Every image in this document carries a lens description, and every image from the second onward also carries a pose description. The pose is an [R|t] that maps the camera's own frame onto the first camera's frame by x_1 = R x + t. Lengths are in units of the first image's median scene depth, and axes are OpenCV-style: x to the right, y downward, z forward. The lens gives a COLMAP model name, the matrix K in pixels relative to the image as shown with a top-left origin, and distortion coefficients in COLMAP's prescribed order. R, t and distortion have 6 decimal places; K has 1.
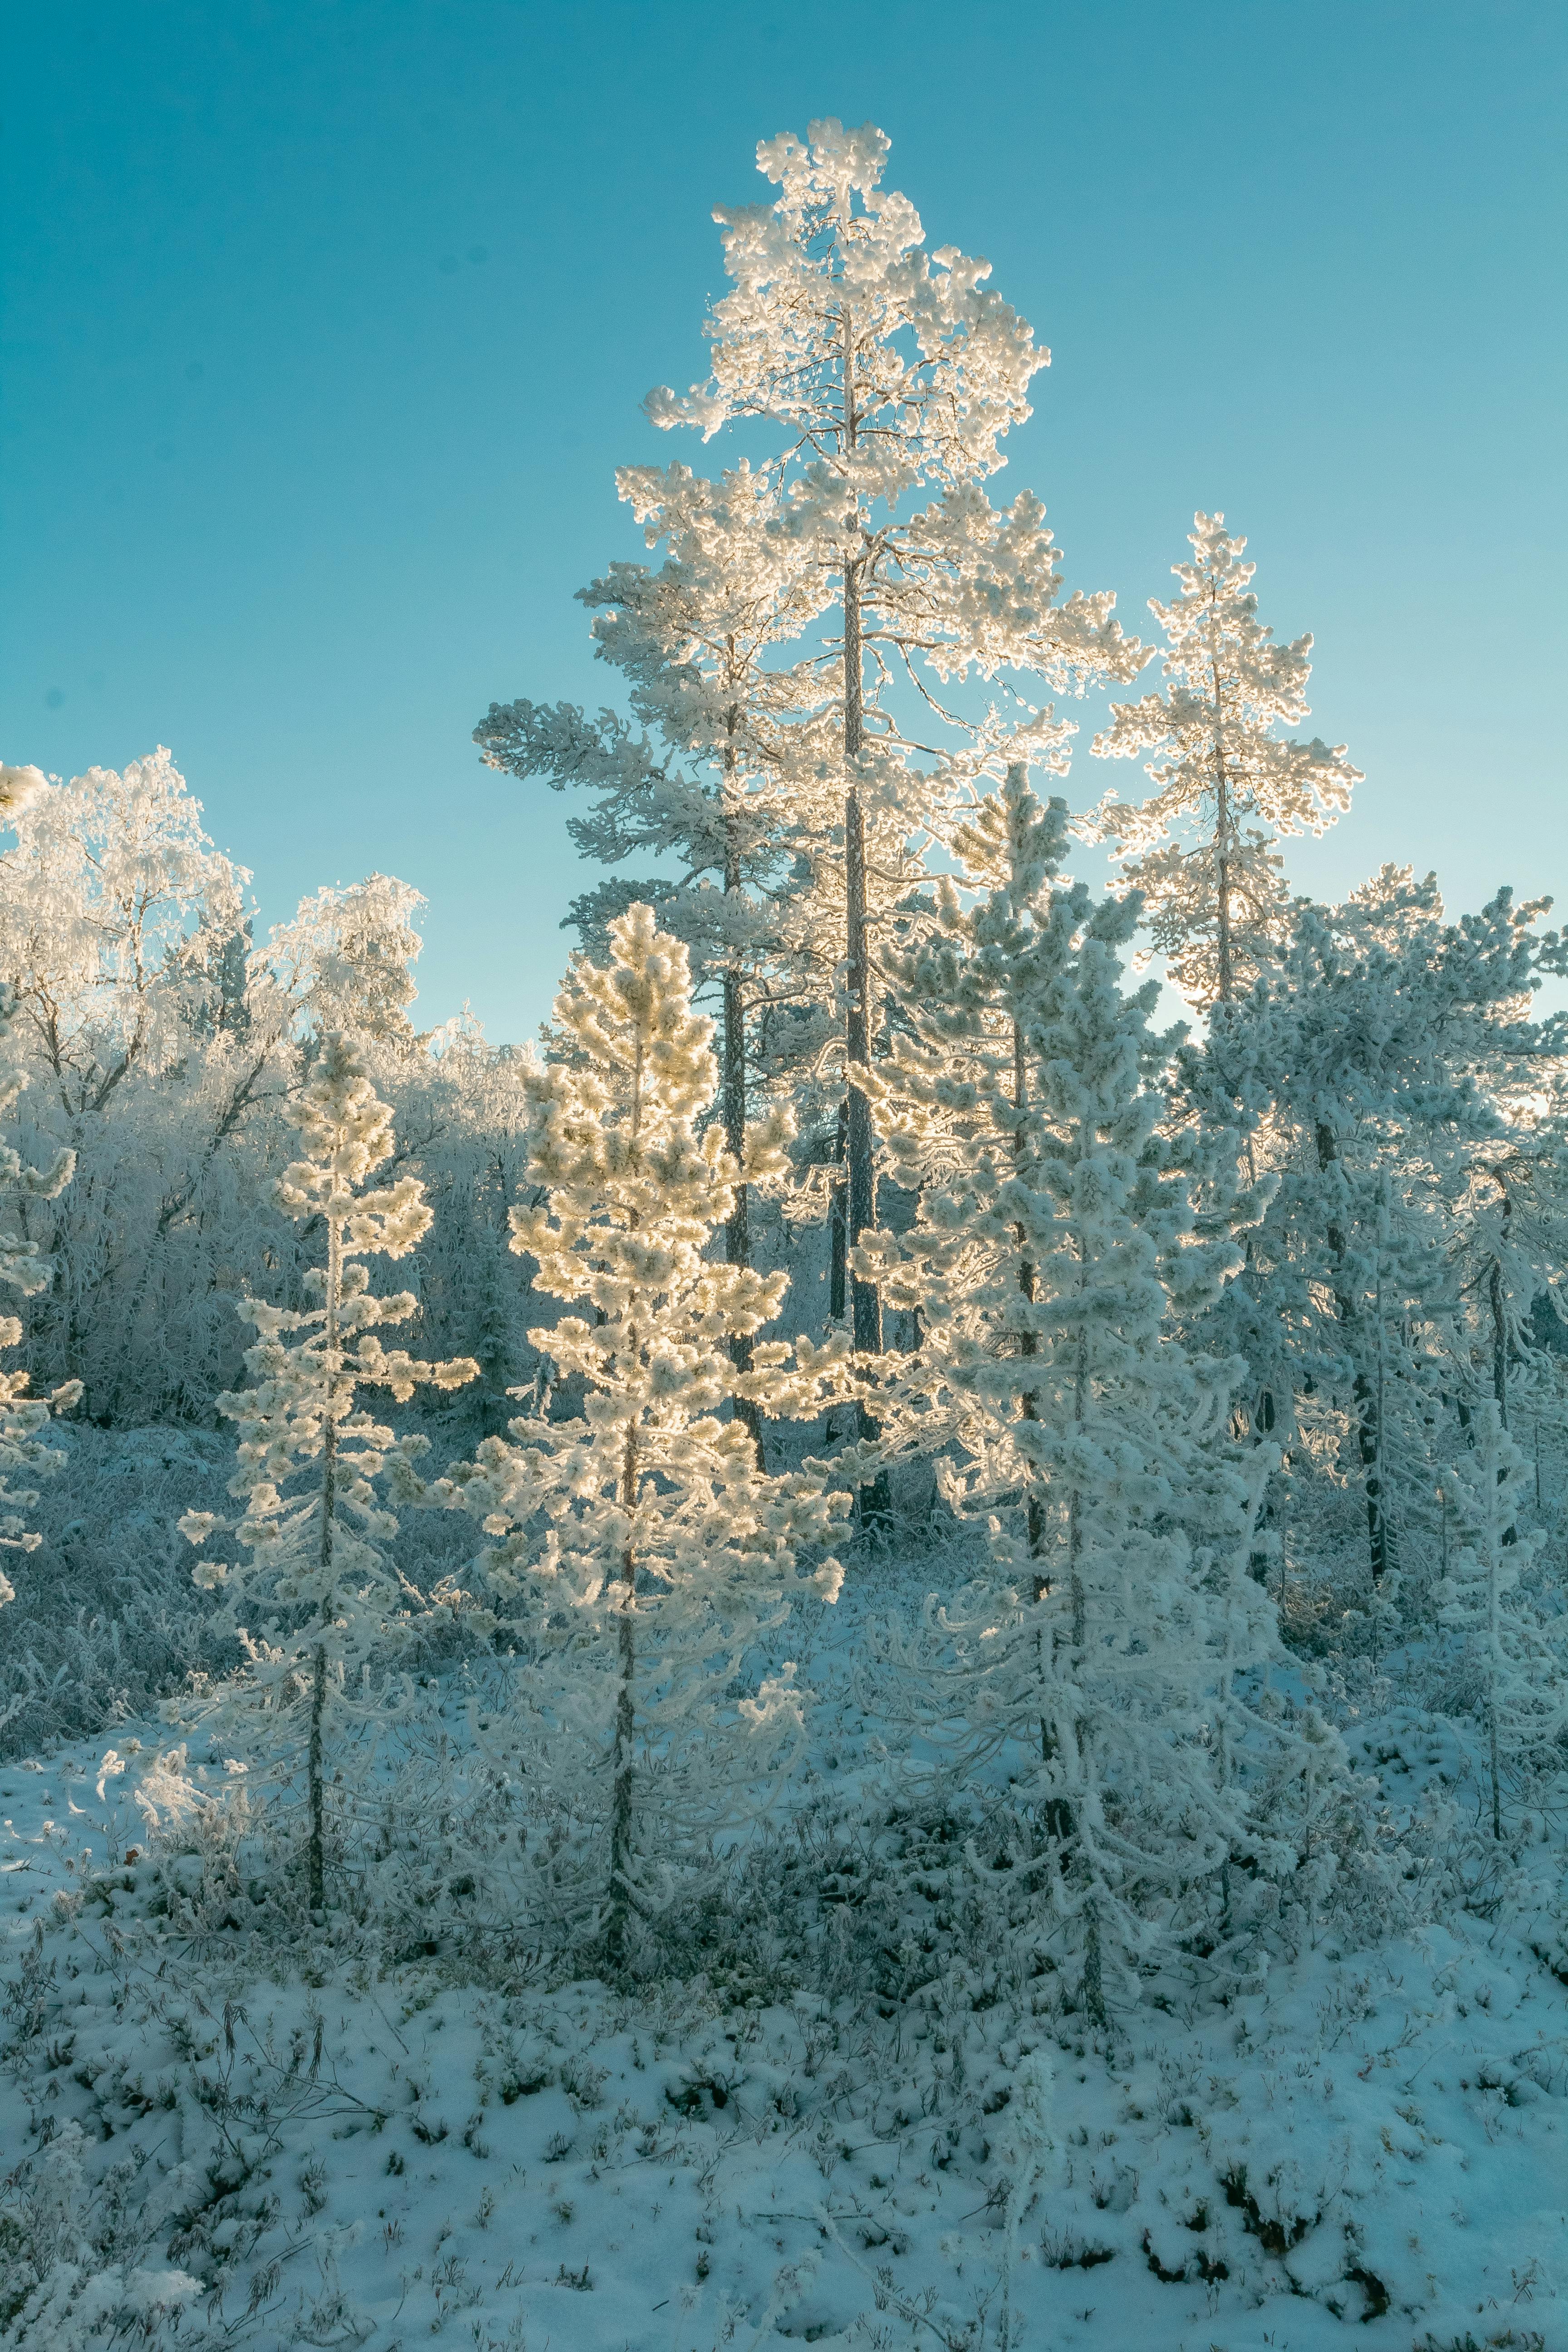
lens RADIAL K [[1642.0, 0, 791.5], [0, 1642.0, 1185.7], [0, 0, 1]] dist [0.000951, -0.002038]
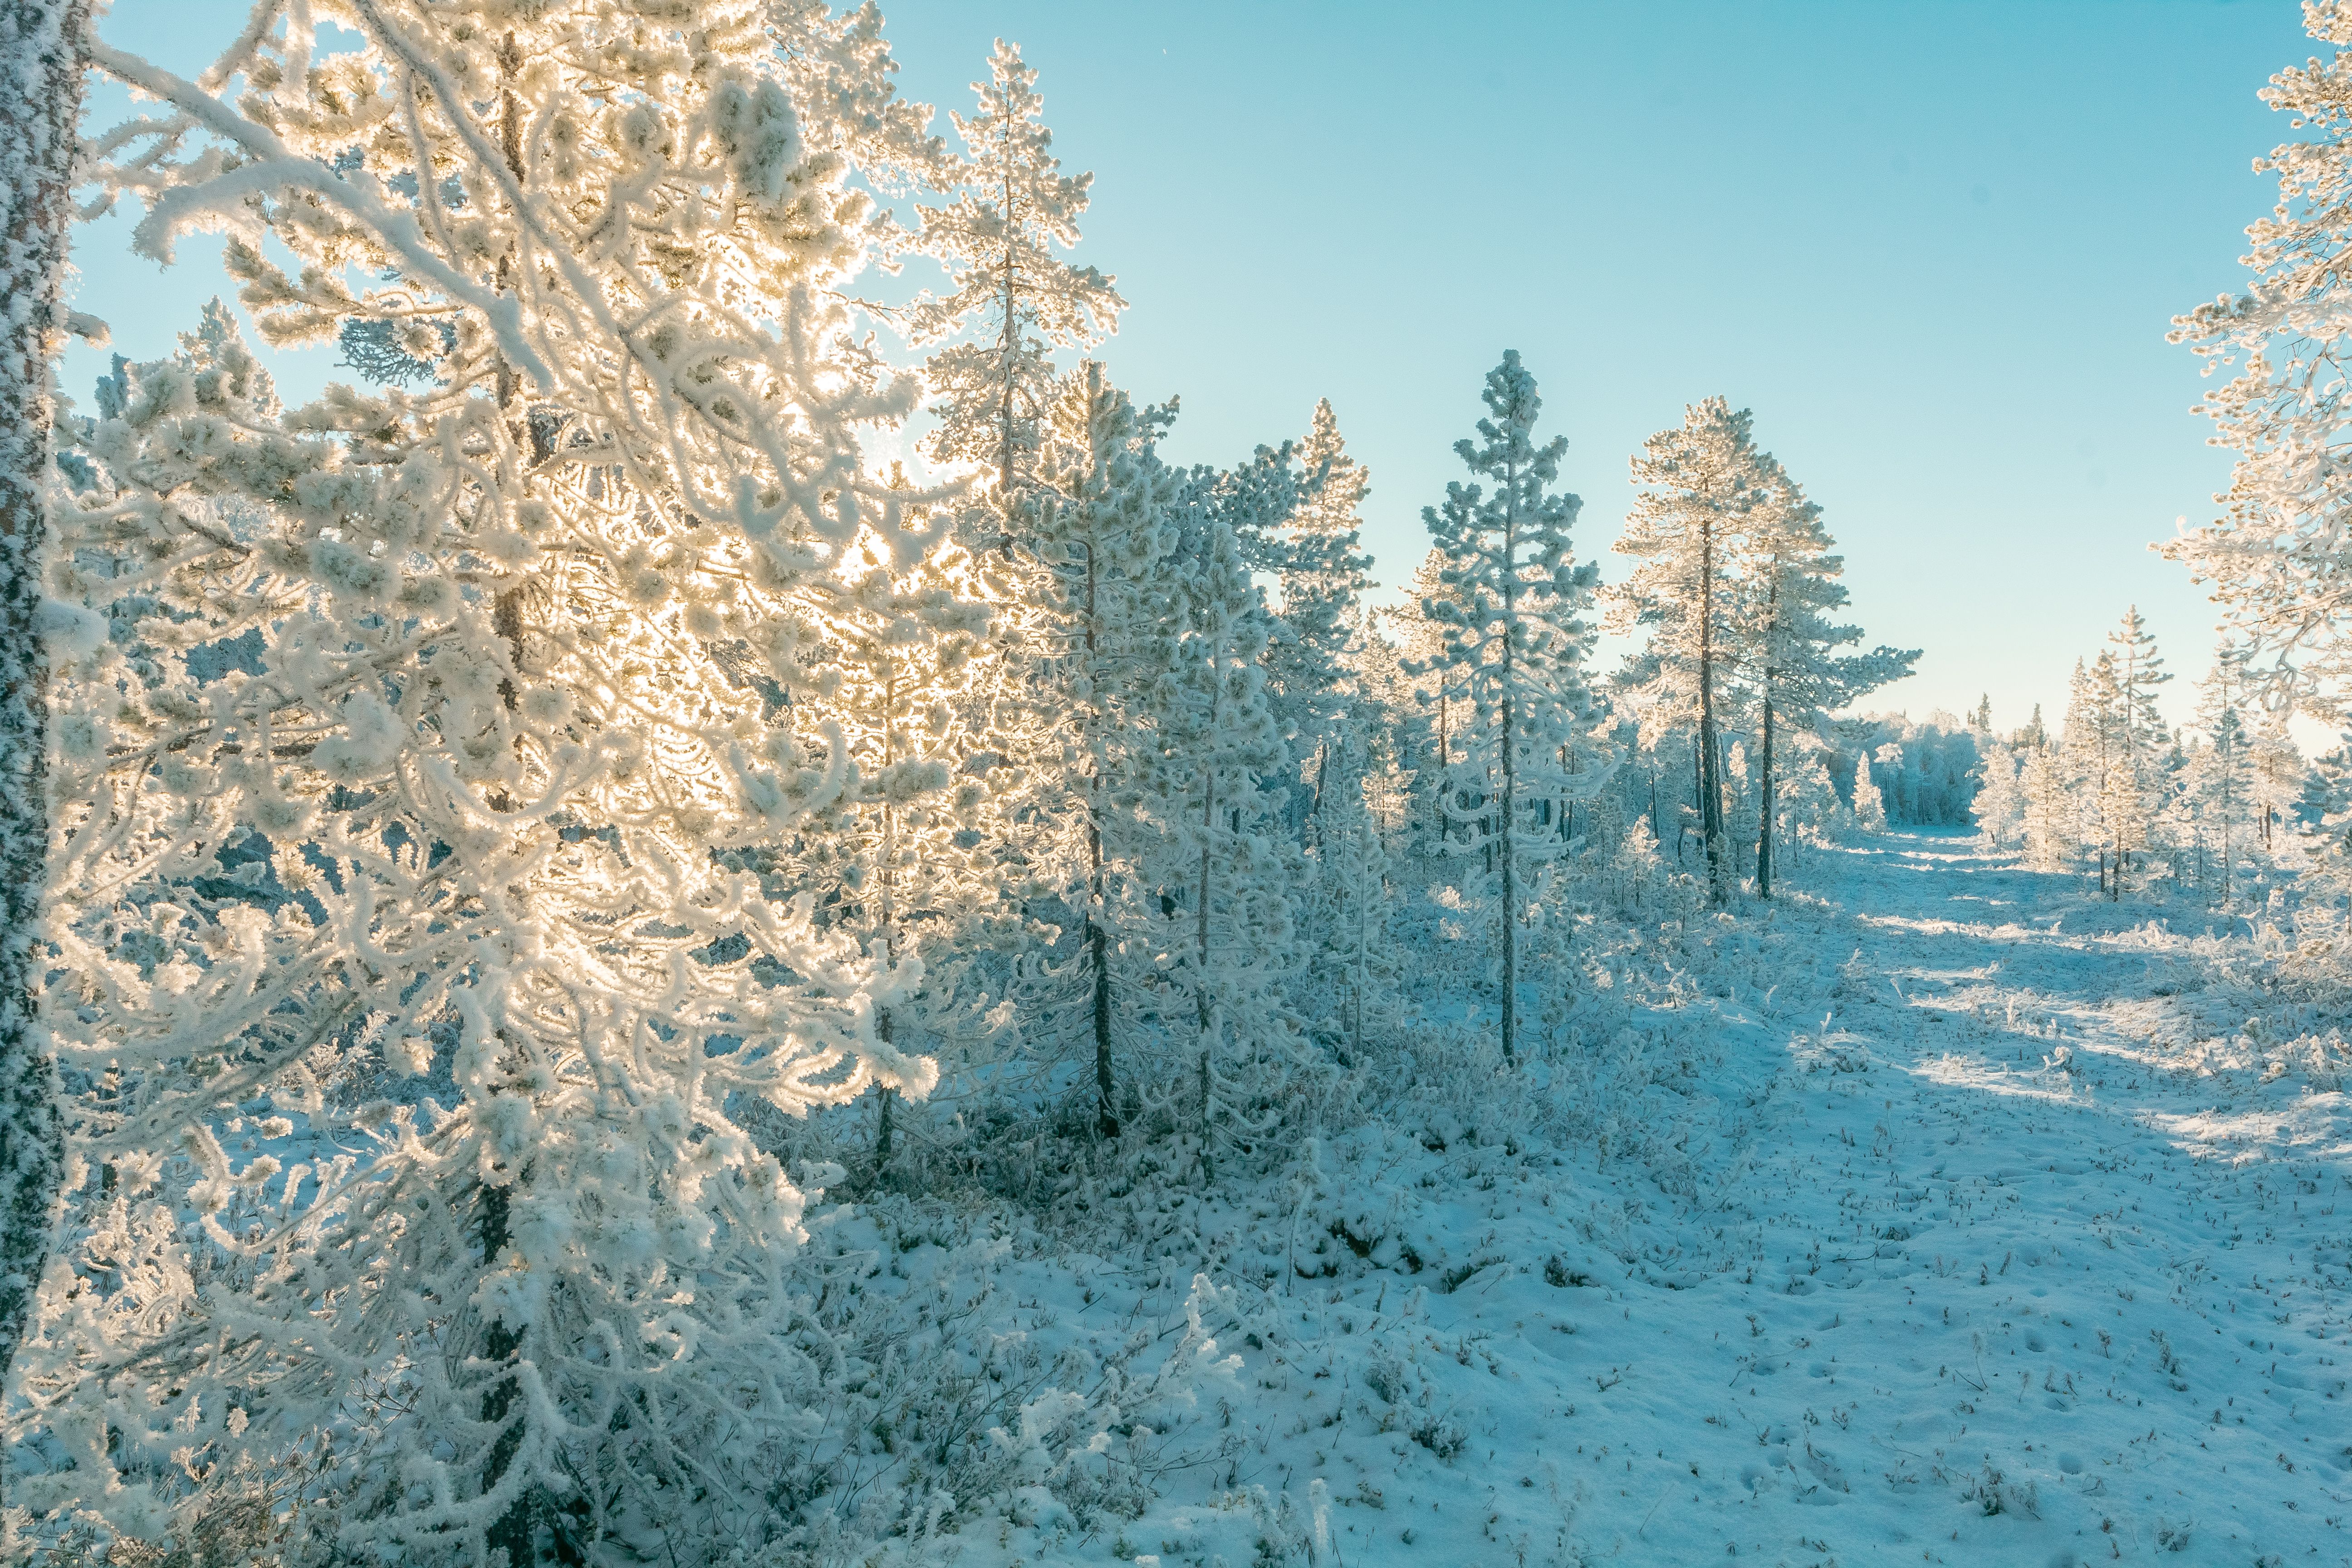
lens RADIAL K [[1642.0, 0, 1155.7], [0, 1642.0, 785.1], [0, 0, 1]] dist [0.000951, -0.002038]
pose [[0.905651, 0.012635, 0.423836, -0.124607], [-0.052118, 0.995294, 0.081695, -0.005916], [-0.420809, -0.096077, 0.902047, -0.095360]]
